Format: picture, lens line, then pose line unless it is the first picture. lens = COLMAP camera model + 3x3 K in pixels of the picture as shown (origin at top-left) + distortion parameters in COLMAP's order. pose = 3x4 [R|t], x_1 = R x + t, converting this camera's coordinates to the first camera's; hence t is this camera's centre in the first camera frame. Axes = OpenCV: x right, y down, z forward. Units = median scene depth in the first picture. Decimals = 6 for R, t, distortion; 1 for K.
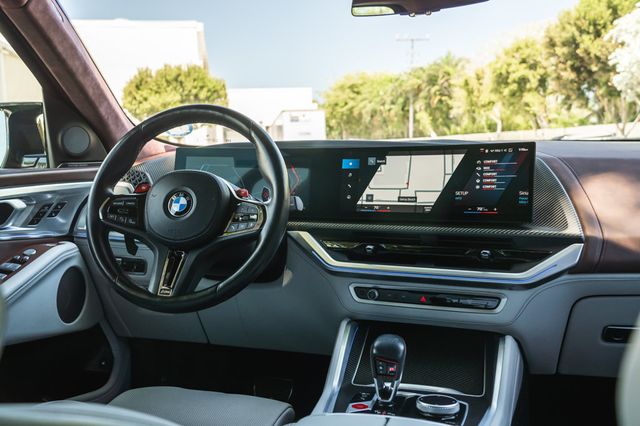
lens RADIAL K [[617.6, 0, 319.1], [0, 617.6, 210.8], [0, 0, 1]] dist [0.049997, 0.000000]
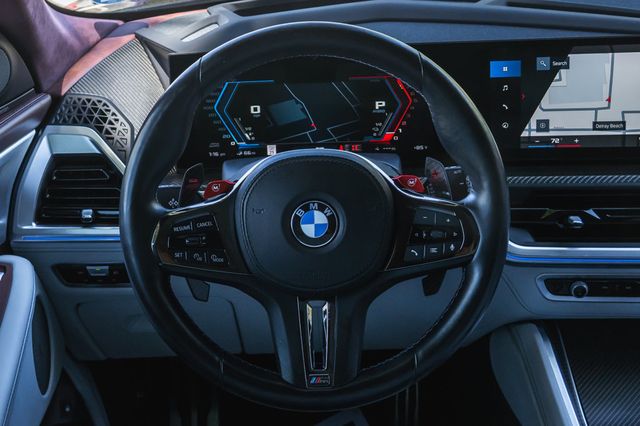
lens RADIAL K [[906.0, 0, 320.7], [0, 906.0, 211.7], [0, 0, 1]] dist [-0.014994, 0.000000]
pose [[0.958667, -0.156903, 0.237358, -0.359666], [0.077207, 0.946361, 0.313750, -0.241861], [-0.273854, -0.282457, 0.919360, 0.221697]]
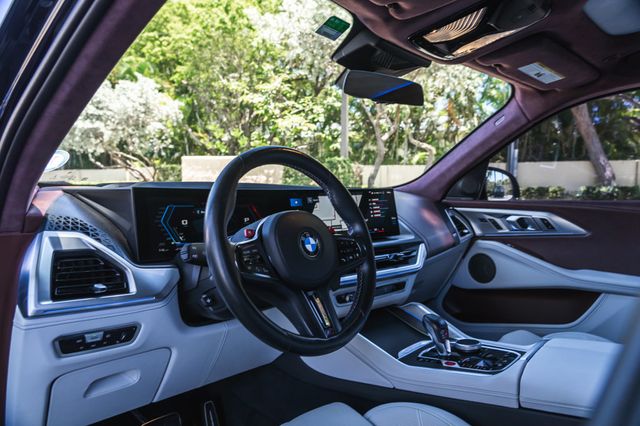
lens RADIAL K [[433.3, 0, 321.5], [0, 433.3, 214.0], [0, 0, 1]] dist [-0.005522, -0.003202]
pose [[0.457461, -0.038786, 0.888383, -0.740406], [0.074875, 0.997180, 0.004980, -0.054932], [-0.886072, 0.064240, 0.459075, 0.573105]]
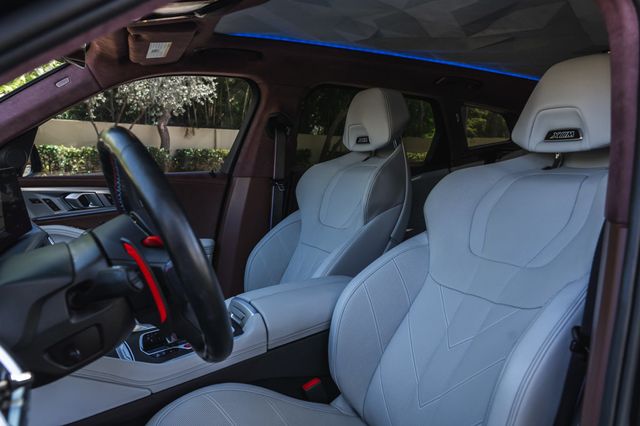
lens RADIAL K [[536.3, 0, 316.0], [0, 536.3, 215.7], [0, 0, 1]] dist [0.041297, -0.007545]
pose [[-0.675096, -0.079952, 0.733385, -0.806155], [0.067743, 0.983191, 0.169545, -0.147531], [-0.734613, 0.164141, -0.658332, 1.184351]]
